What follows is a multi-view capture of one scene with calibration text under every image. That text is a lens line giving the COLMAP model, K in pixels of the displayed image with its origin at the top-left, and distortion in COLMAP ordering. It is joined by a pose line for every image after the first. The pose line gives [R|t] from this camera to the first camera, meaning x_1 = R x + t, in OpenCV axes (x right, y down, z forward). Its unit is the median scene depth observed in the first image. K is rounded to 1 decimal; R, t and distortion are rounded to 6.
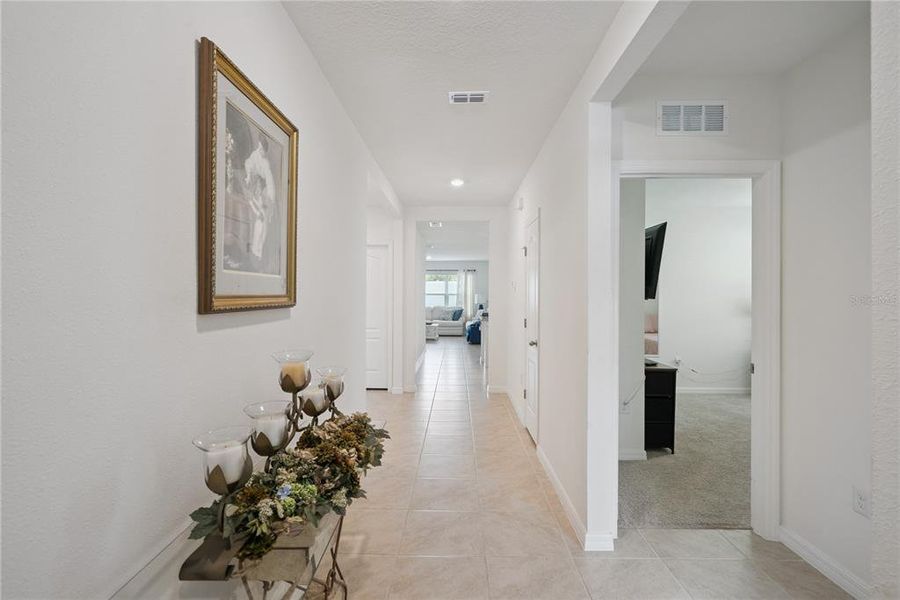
lens RADIAL K [[415.8, 0, 450.0], [0, 415.8, 295.7], [0, 0, 1]] dist [-0.003511, -0.000126]
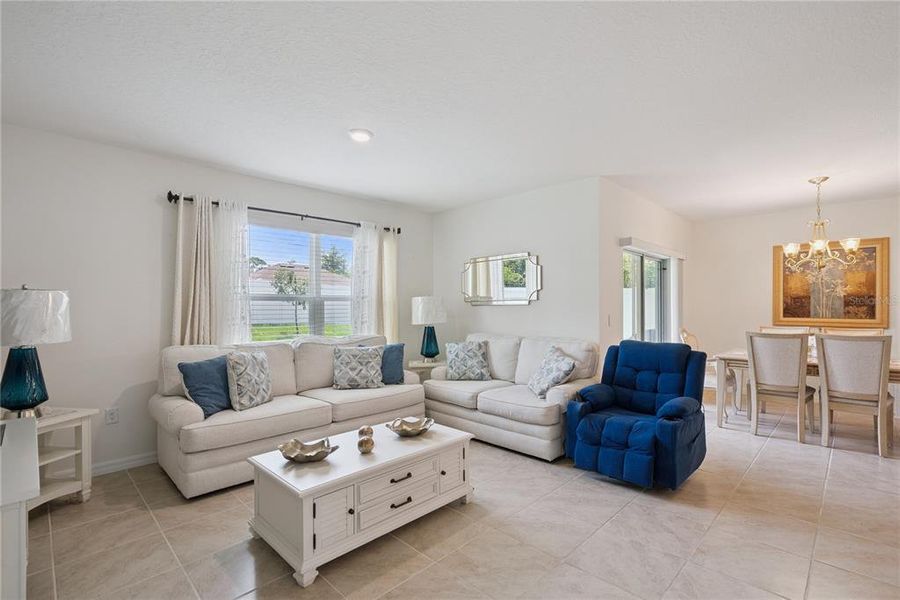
lens RADIAL K [[415.8, 0, 449.5], [0, 415.8, 306.2], [0, 0, 1]] dist [-0.003511, -0.000126]
pose [[0.697288, -0.009446, 0.716728, -0.169425], [0.011863, 0.999928, 0.001636, 0.003117], [-0.716693, 0.007362, 0.697350, 0.736754]]
